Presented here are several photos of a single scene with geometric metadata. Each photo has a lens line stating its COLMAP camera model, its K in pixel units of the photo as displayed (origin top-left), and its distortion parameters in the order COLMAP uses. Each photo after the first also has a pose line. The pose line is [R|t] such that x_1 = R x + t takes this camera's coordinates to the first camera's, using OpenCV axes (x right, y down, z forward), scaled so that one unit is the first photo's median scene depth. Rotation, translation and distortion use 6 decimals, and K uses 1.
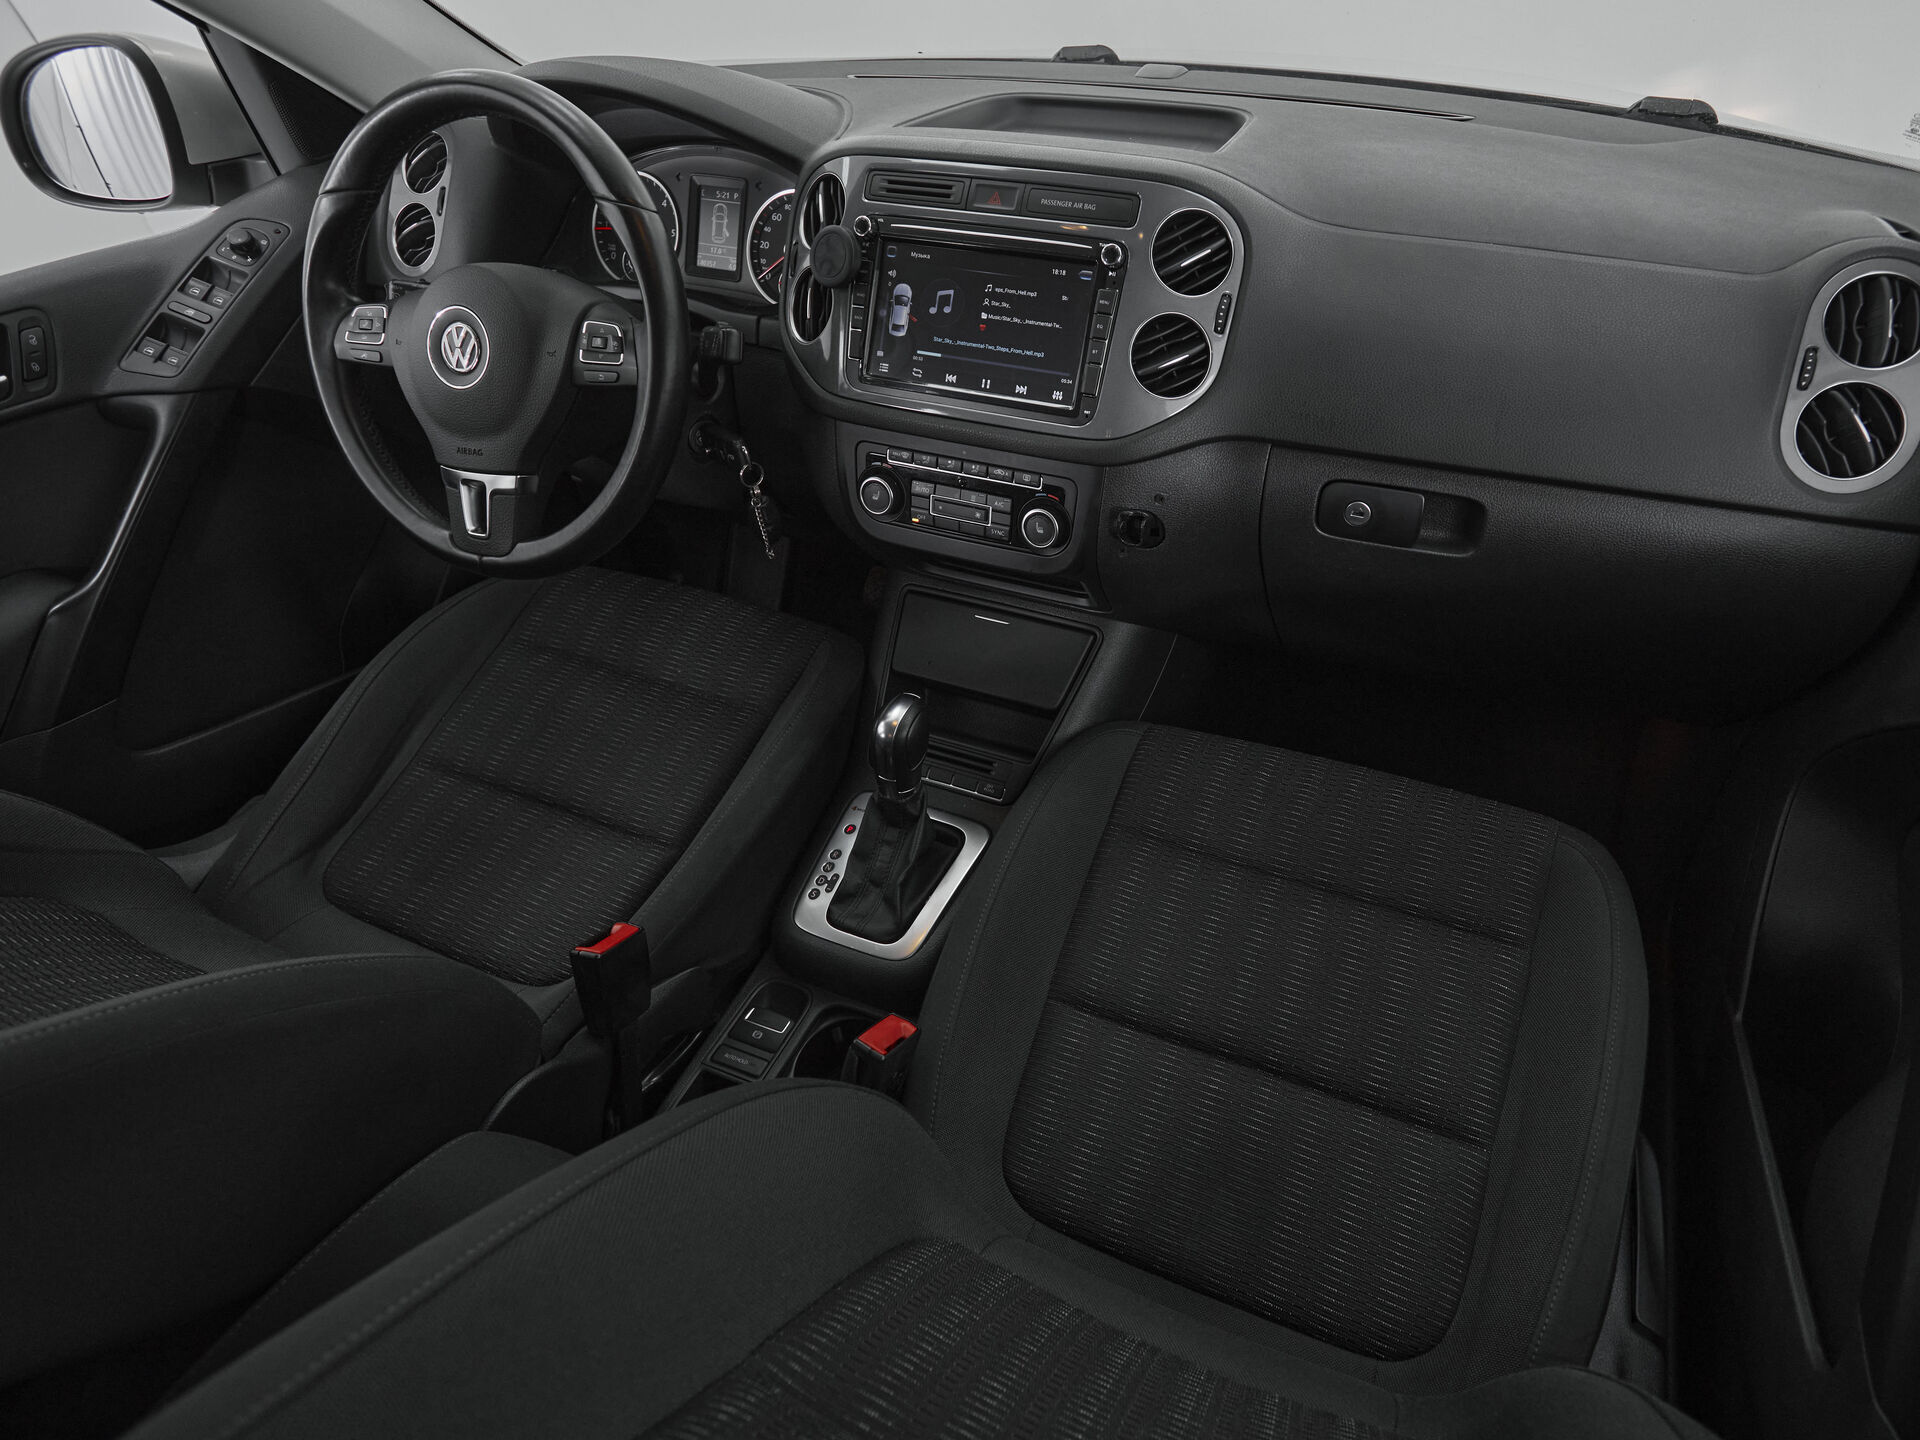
lens RADIAL K [[1033.1, 0, 1087.6], [0, 1033.1, 724.8], [0, 0, 1]] dist [-0.003628, 0.000282]
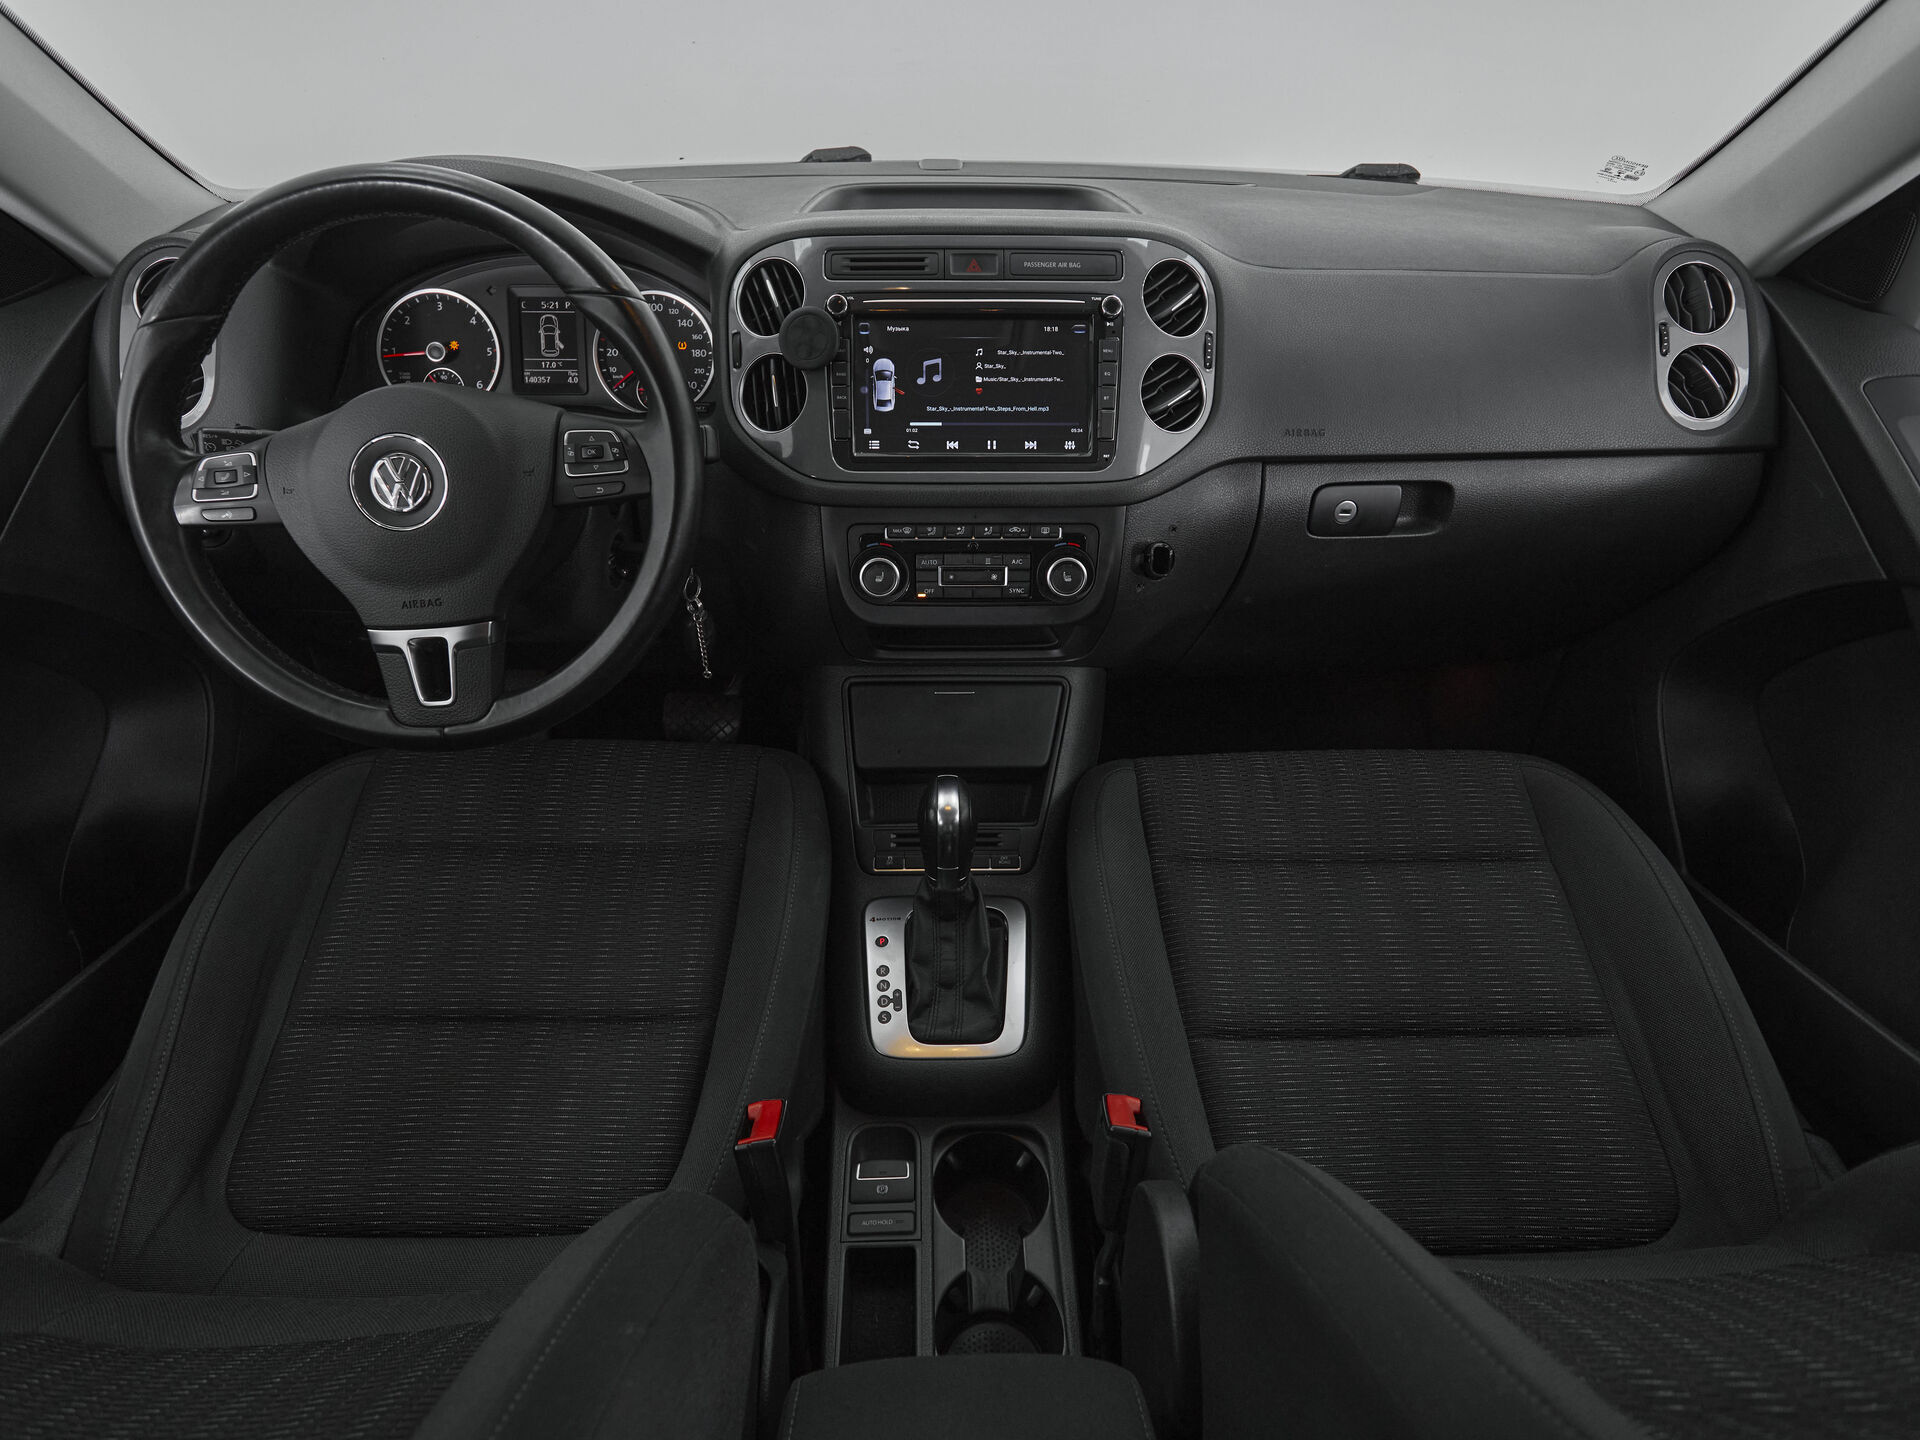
lens RADIAL K [[1033.1, 0, 957.3], [0, 1033.1, 726.0], [0, 0, 1]] dist [-0.003628, 0.000282]
pose [[0.921783, -0.211912, 0.324667, -0.494711], [0.243136, 0.968237, -0.058329, -0.017566], [-0.301994, 0.132705, 0.944028, 0.103193]]
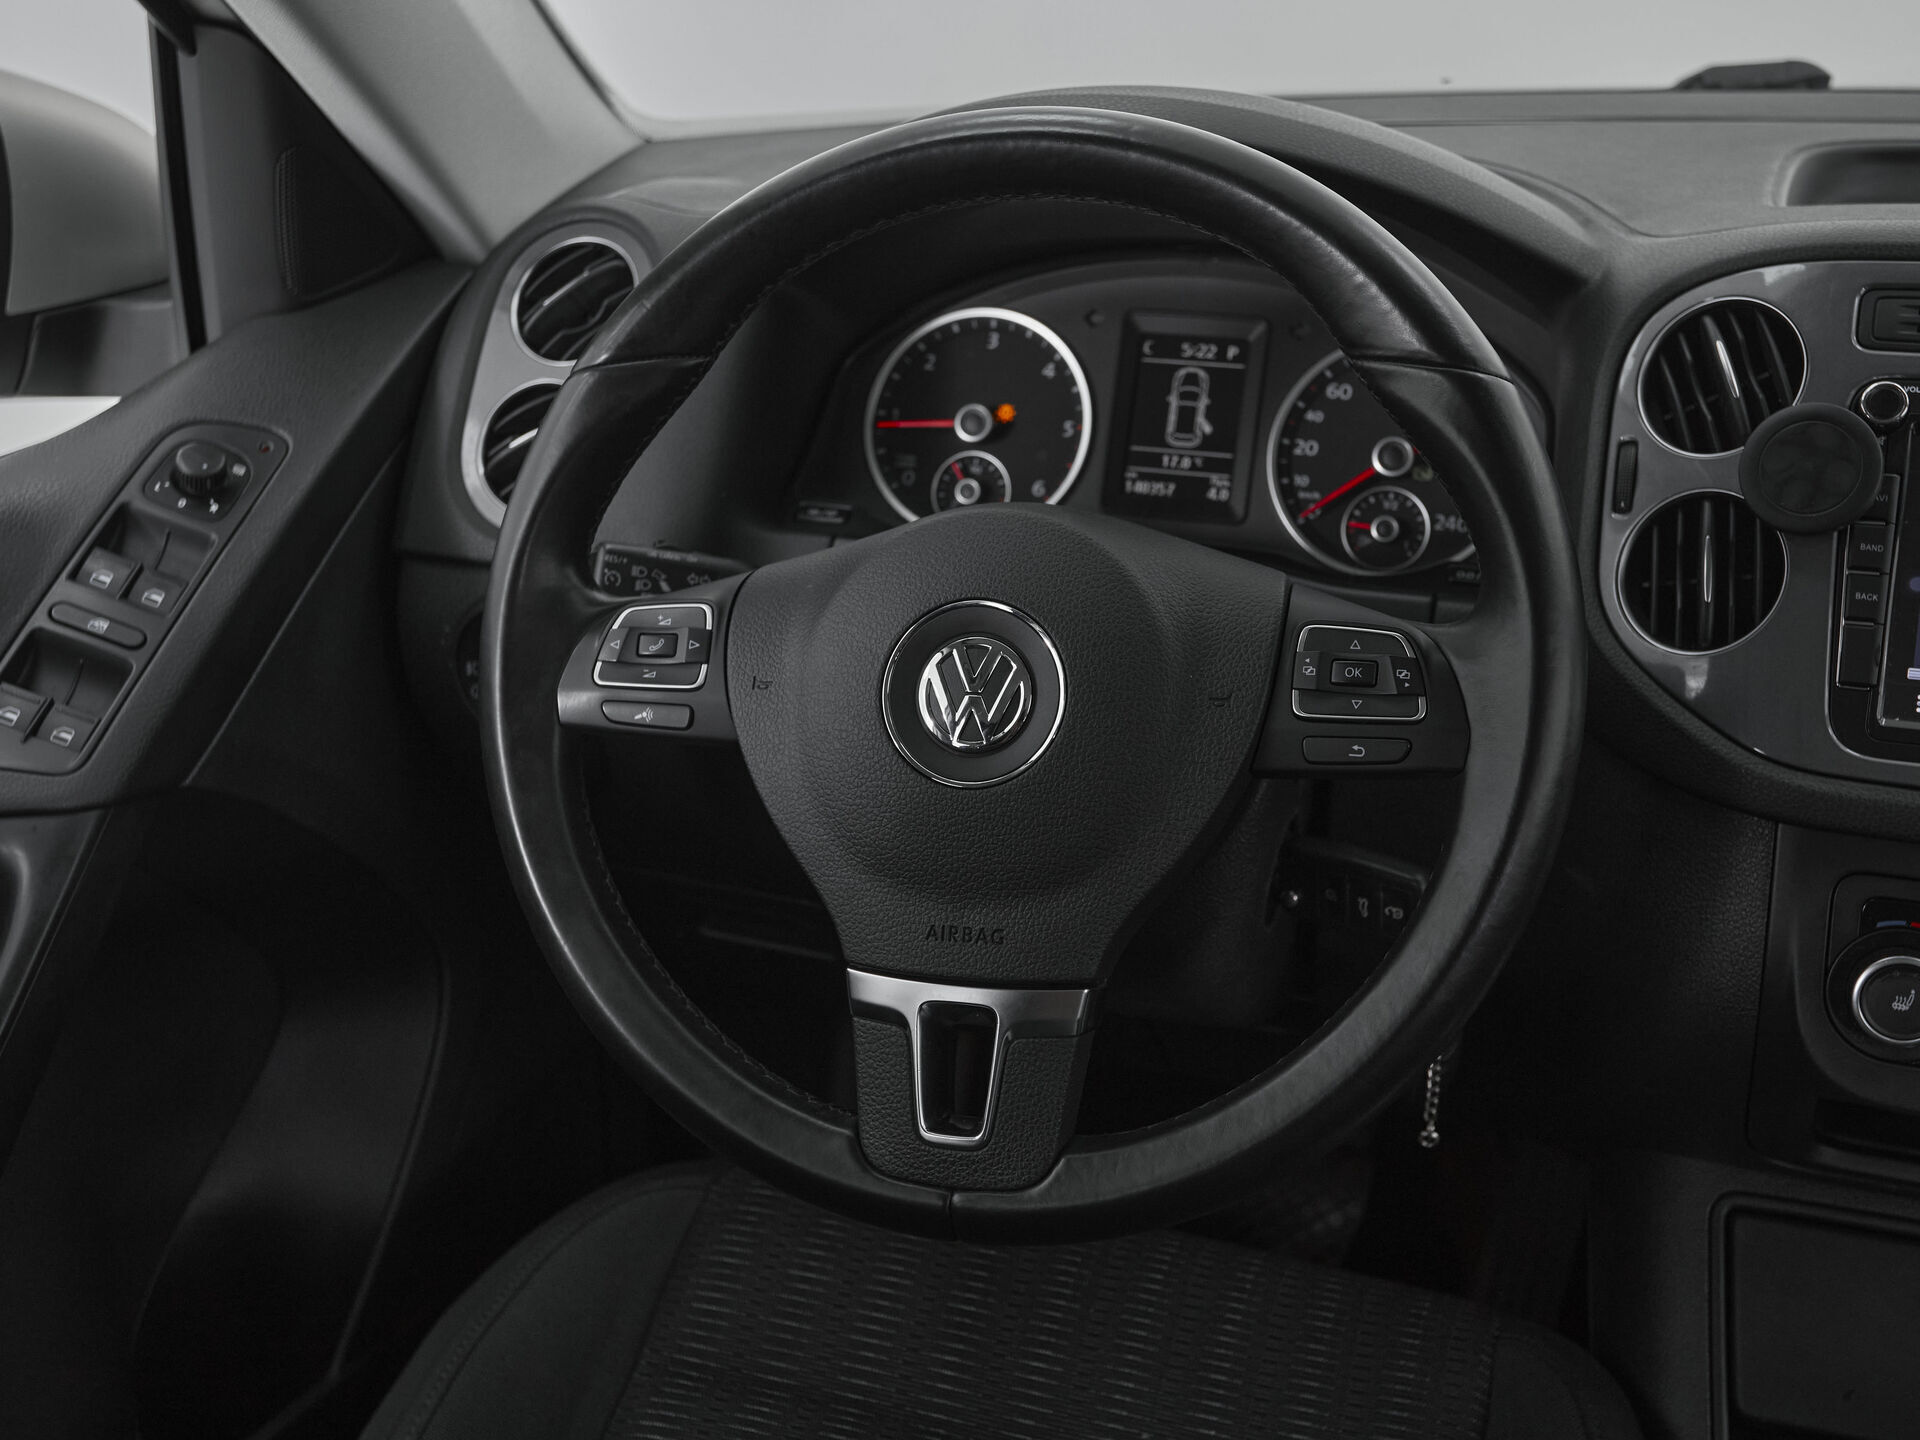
lens RADIAL K [[2136.2, 0, 957.1], [0, 2136.2, 716.1], [0, 0, 1]] dist [0.024480, 0.000000]
pose [[0.998051, -0.032965, 0.052980, -0.646219], [0.047132, 0.954680, -0.293880, -0.100101], [-0.040891, 0.295804, 0.954373, 0.171488]]
